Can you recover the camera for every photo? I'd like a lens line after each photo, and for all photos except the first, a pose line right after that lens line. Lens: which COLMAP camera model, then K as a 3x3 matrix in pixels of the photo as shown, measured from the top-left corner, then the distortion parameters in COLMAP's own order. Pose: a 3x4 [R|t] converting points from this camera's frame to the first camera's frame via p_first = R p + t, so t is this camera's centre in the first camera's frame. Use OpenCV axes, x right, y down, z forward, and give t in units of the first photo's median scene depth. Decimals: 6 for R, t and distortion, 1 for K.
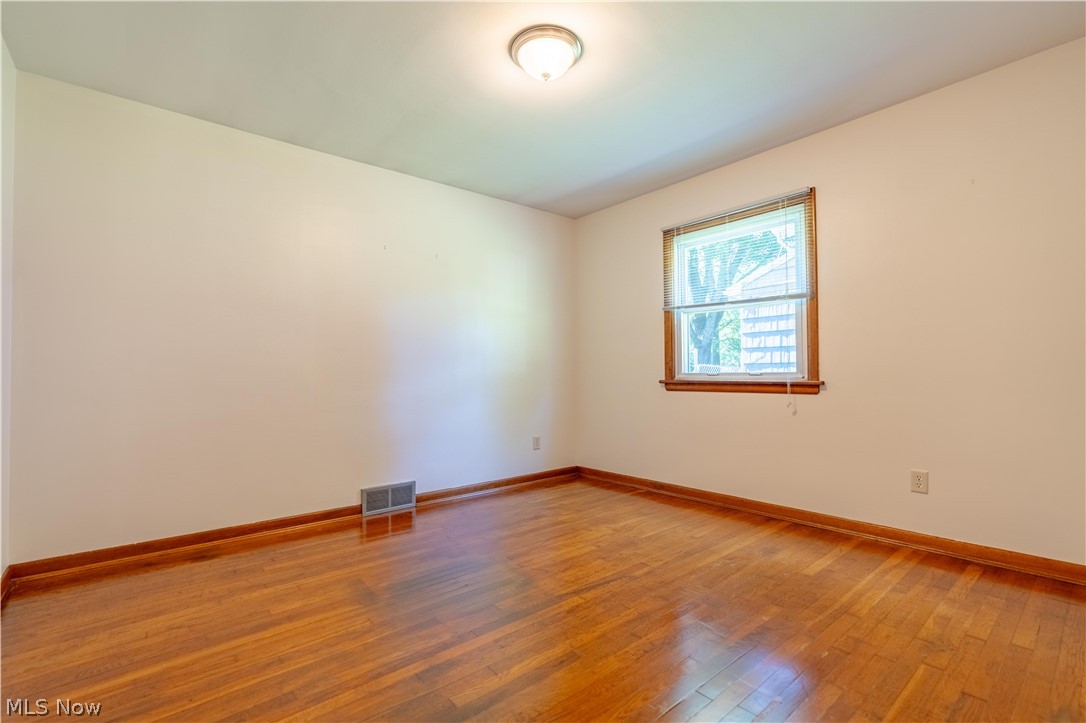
lens RADIAL K [[503.5, 0, 543.0], [0, 503.5, 361.5], [0, 0, 1]] dist [-0.000275, 0.000909]
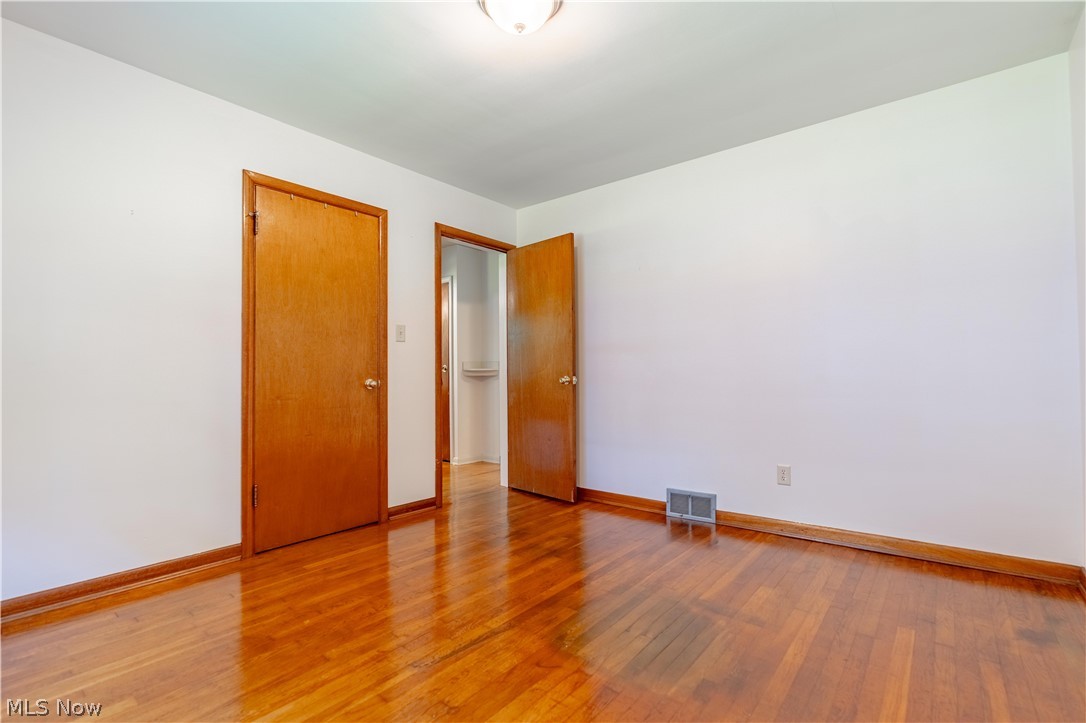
lens RADIAL K [[503.5, 0, 543.0], [0, 503.5, 361.5], [0, 0, 1]] dist [-0.000275, 0.000909]
pose [[-0.981254, 0.012384, -0.192319, 0.129560], [0.022209, 0.998551, -0.049018, 0.035496], [0.191434, -0.052370, -0.980107, 1.699346]]
